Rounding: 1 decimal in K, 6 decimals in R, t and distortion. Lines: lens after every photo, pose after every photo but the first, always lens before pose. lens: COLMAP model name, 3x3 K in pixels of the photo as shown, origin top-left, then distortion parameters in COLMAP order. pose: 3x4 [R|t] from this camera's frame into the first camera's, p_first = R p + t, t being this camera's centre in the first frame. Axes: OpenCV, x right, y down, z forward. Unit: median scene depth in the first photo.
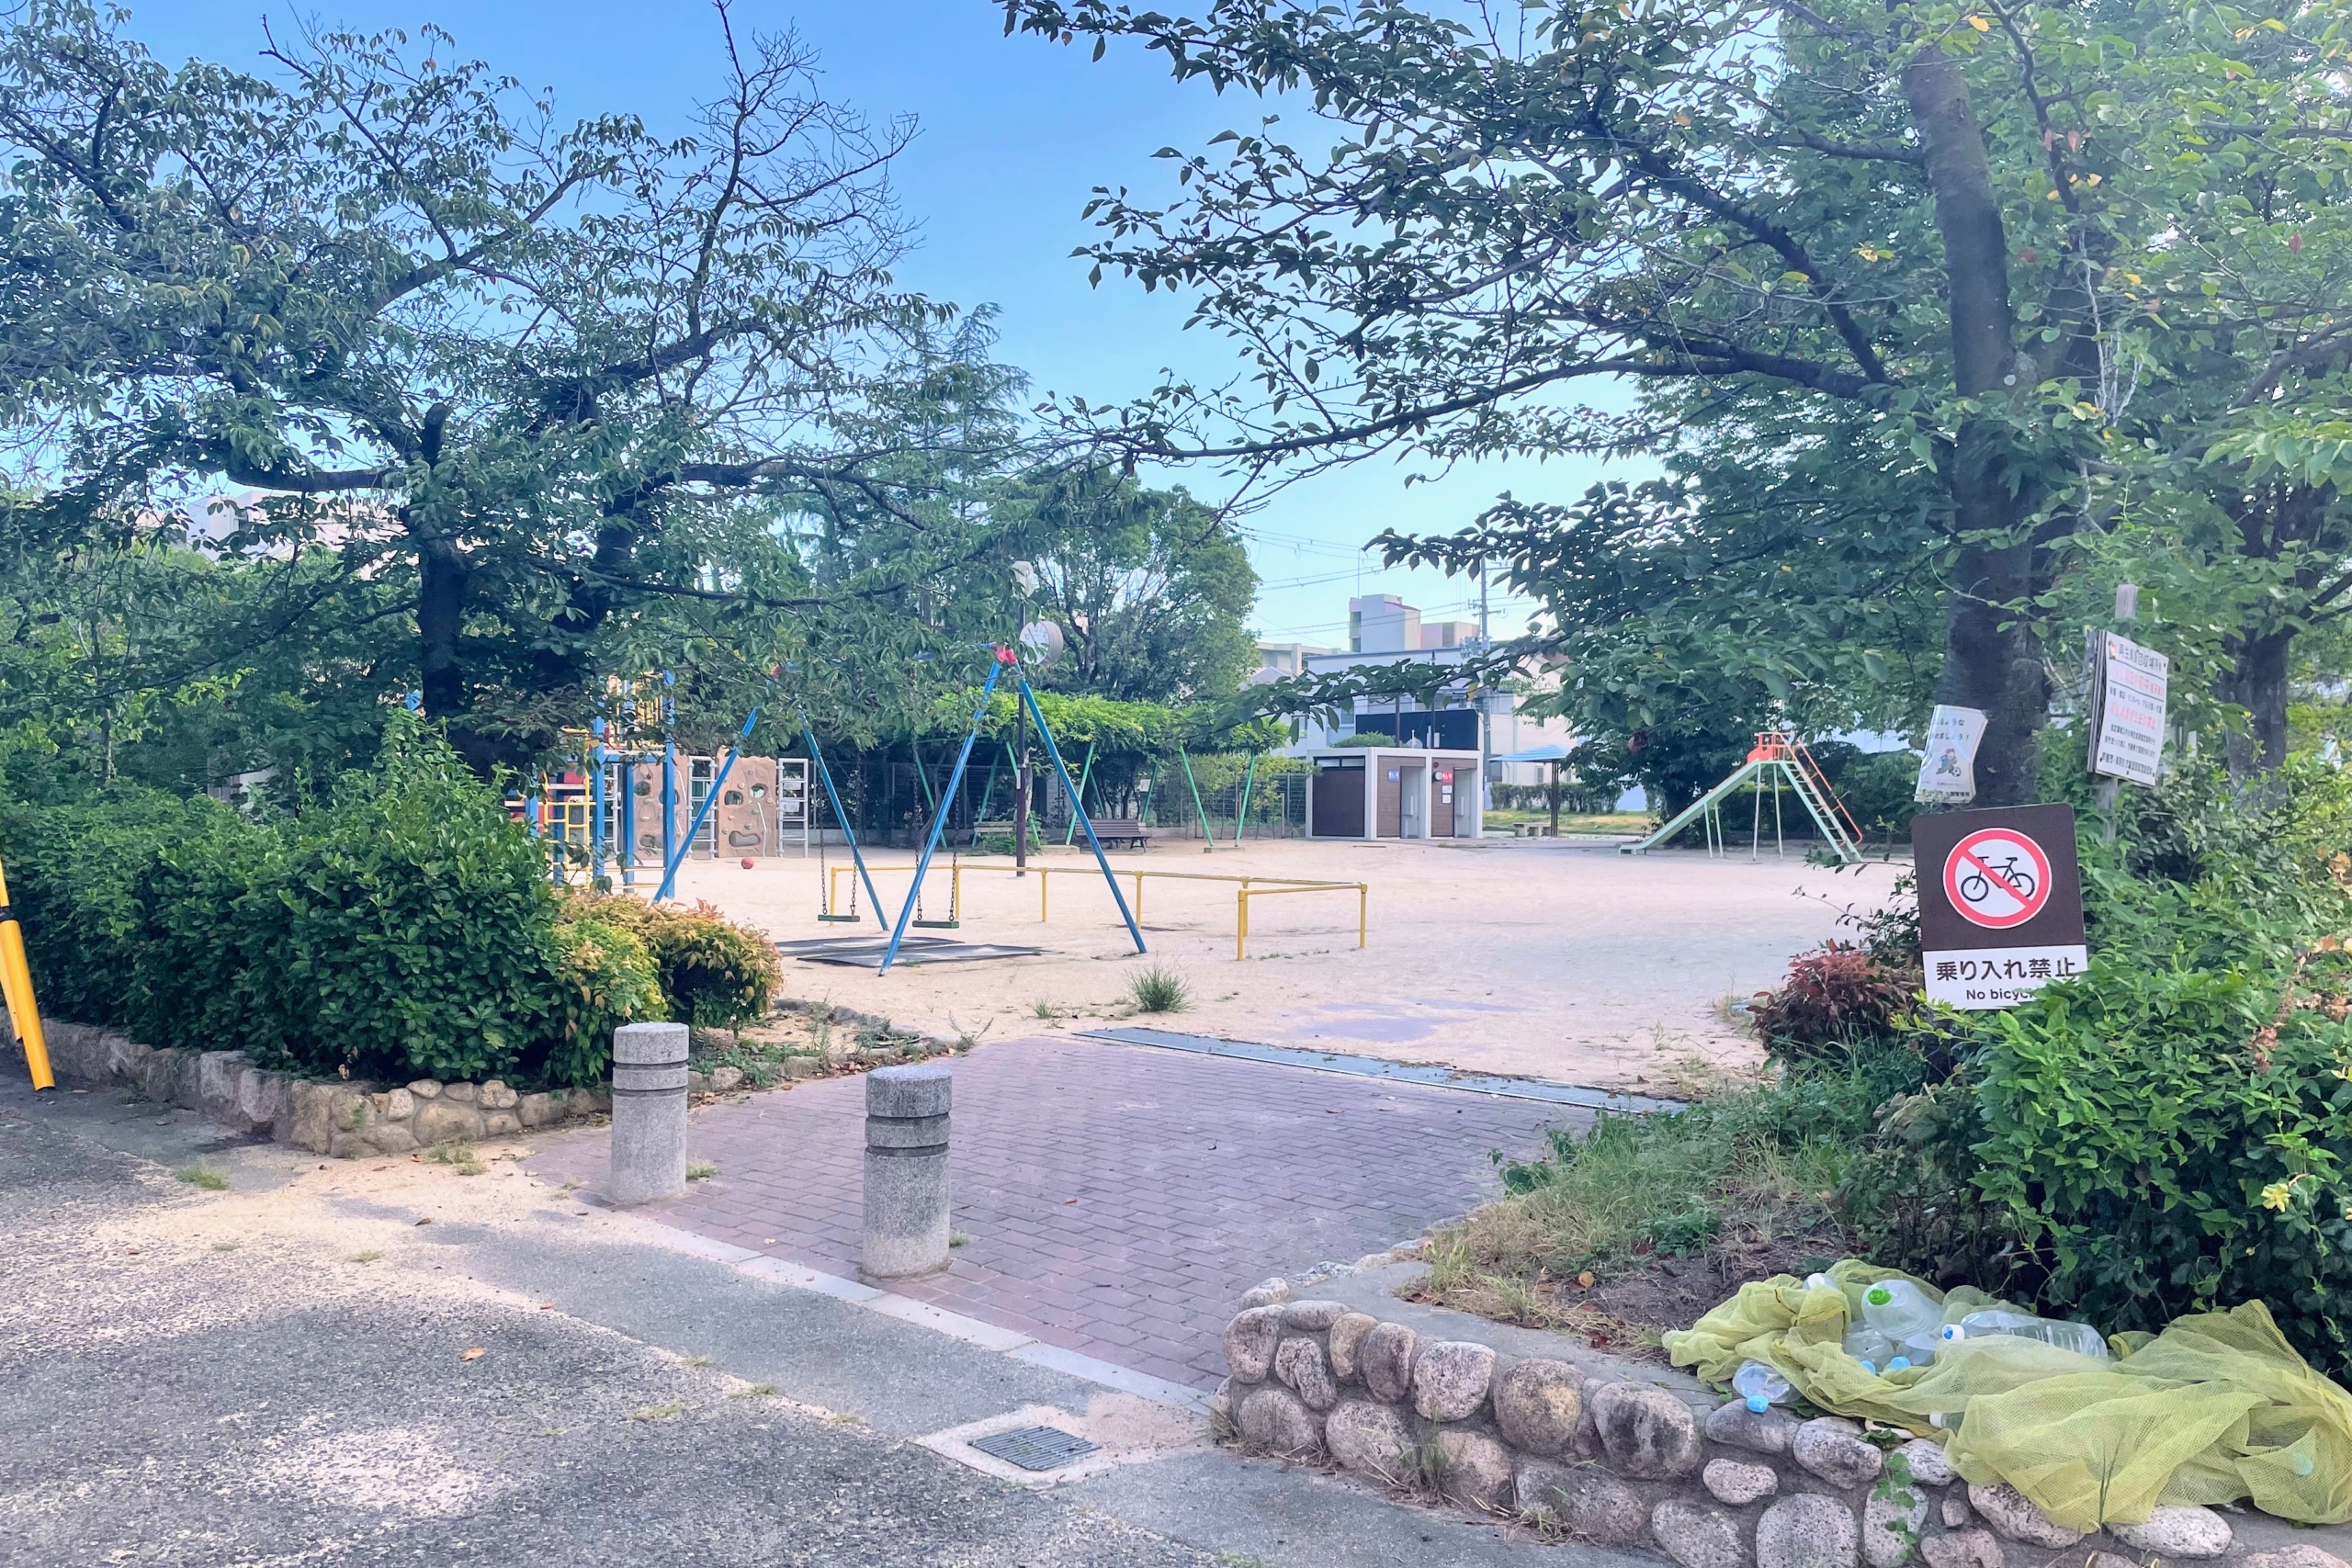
lens RADIAL K [[1767.5, 0, 1191.7], [0, 1767.5, 828.9], [0, 0, 1]] dist [0.089274, -0.113573]
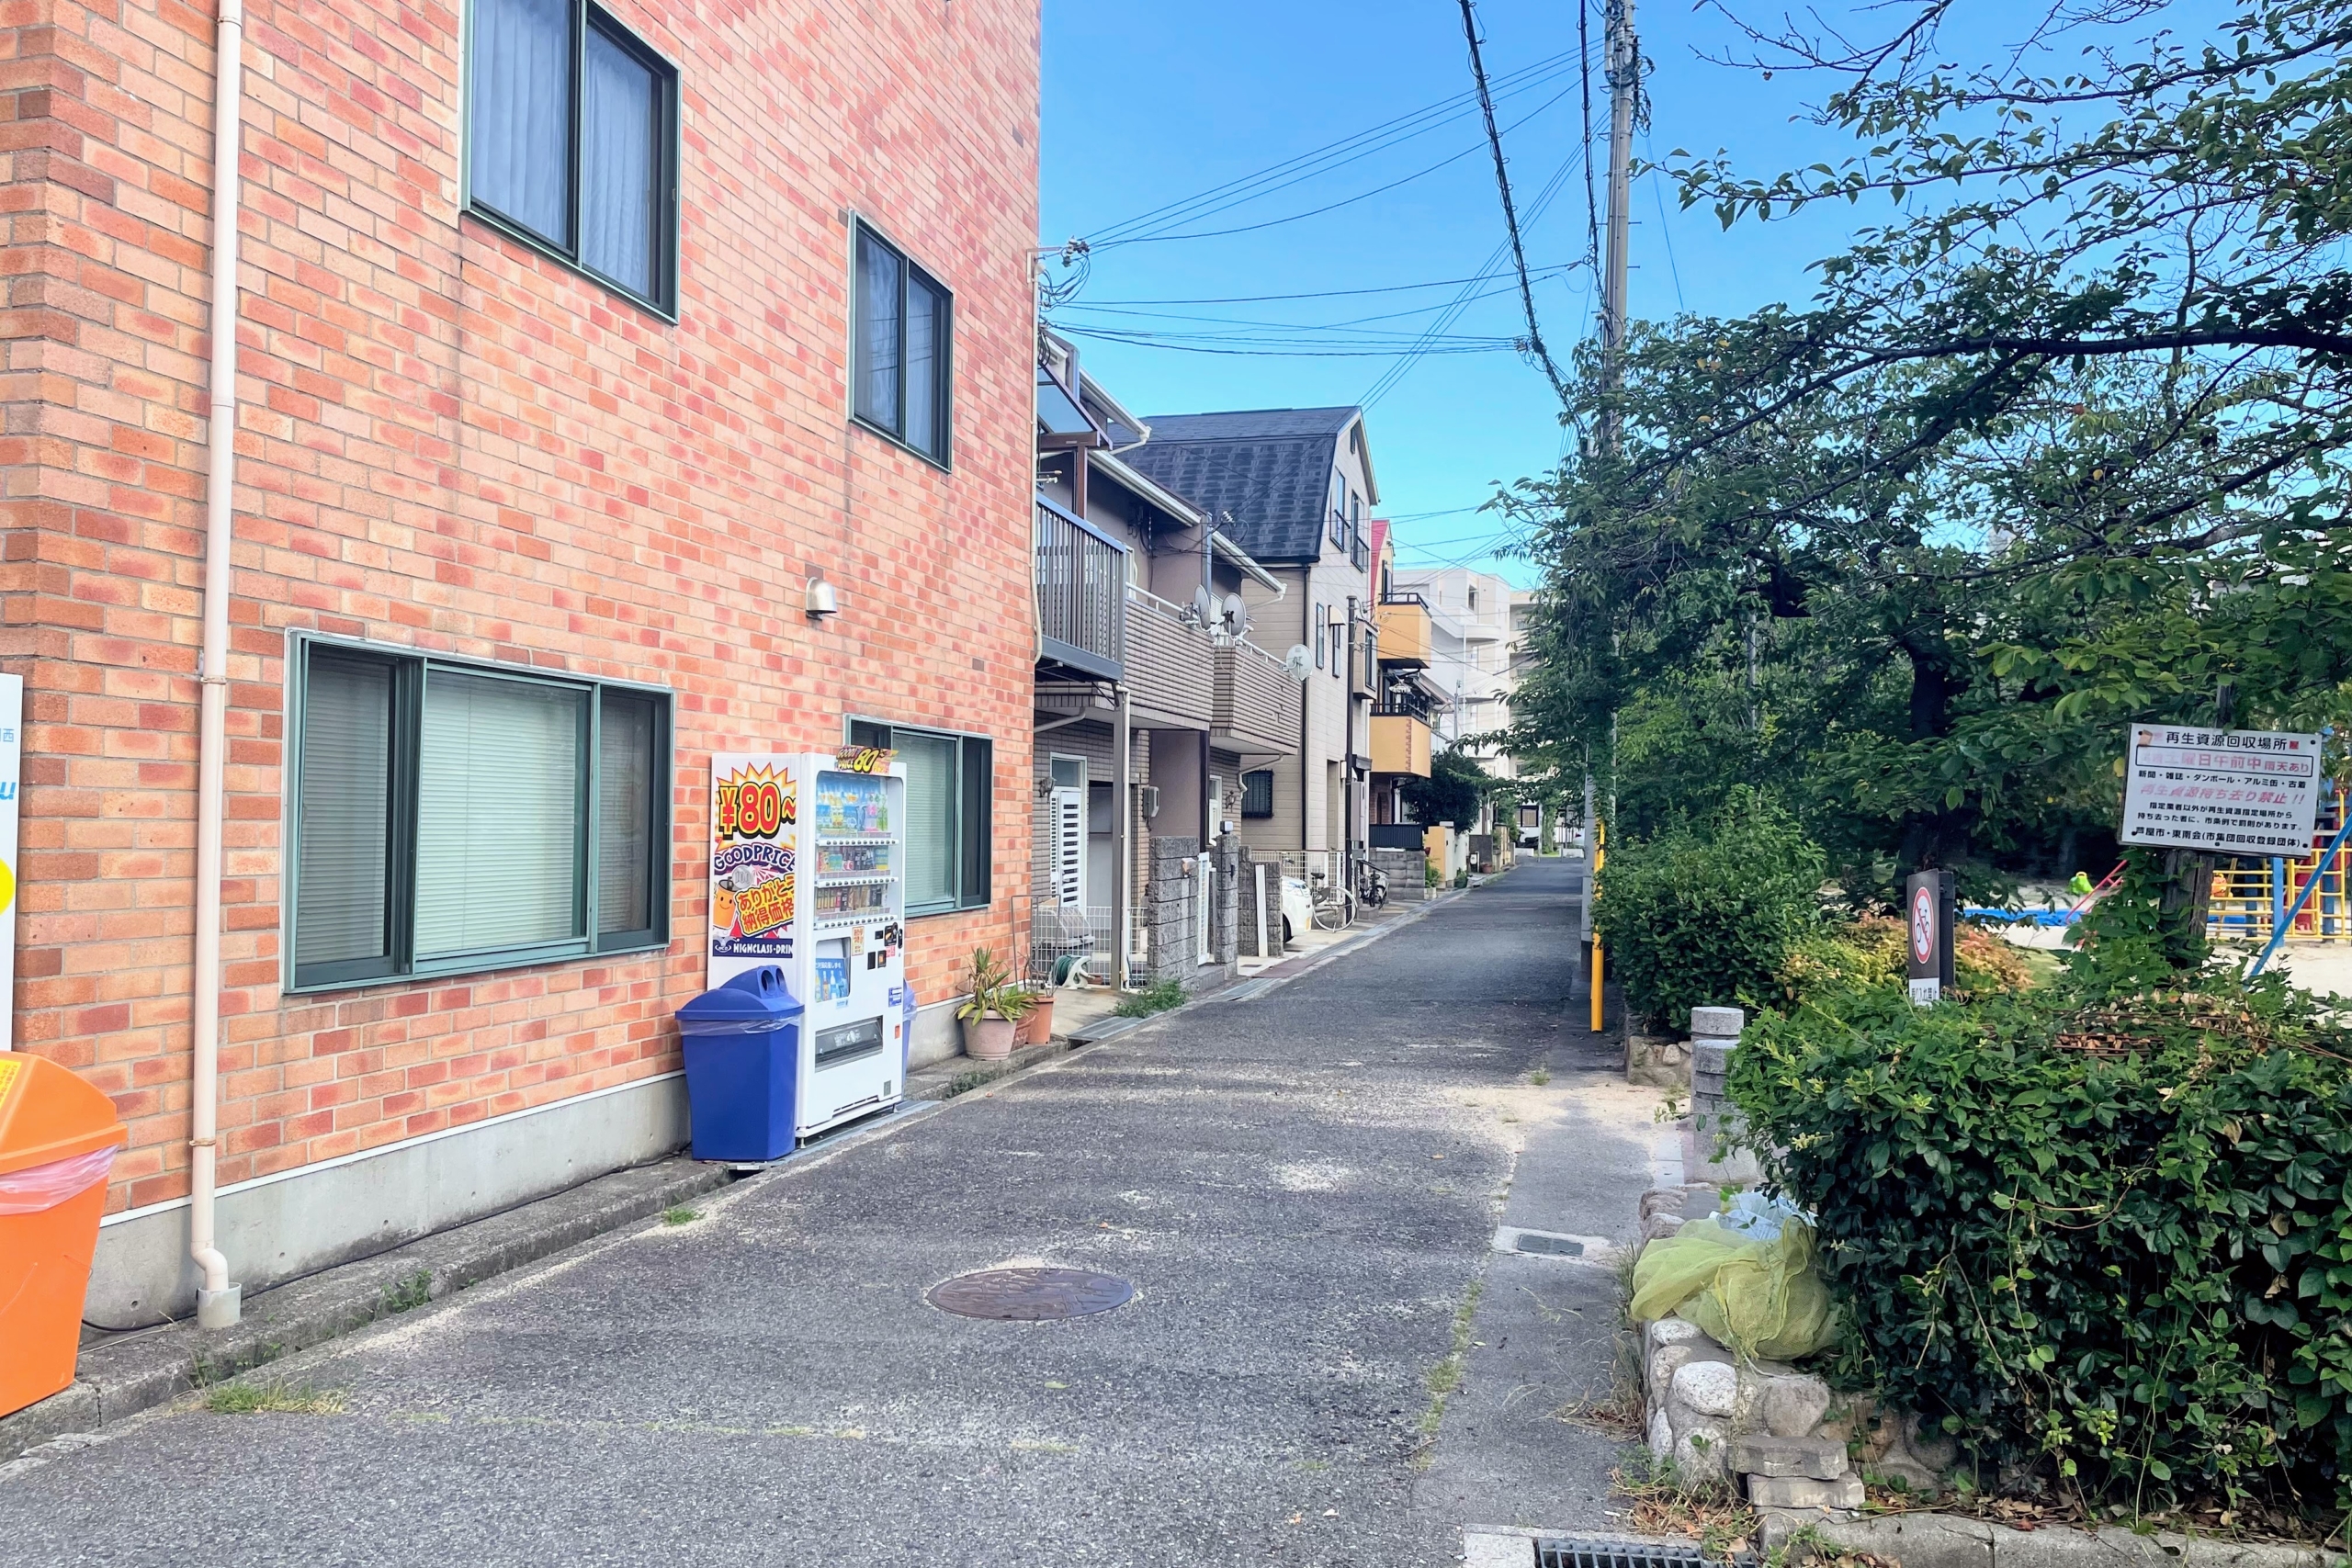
lens RADIAL K [[1767.5, 0, 1181.1], [0, 1767.5, 784.8], [0, 0, 1]] dist [0.089274, -0.113573]
pose [[0.463524, -0.021559, -0.885822, 0.127844], [-0.019243, 0.999223, -0.034388, -0.002152], [0.885875, 0.032985, 0.462749, -0.010288]]
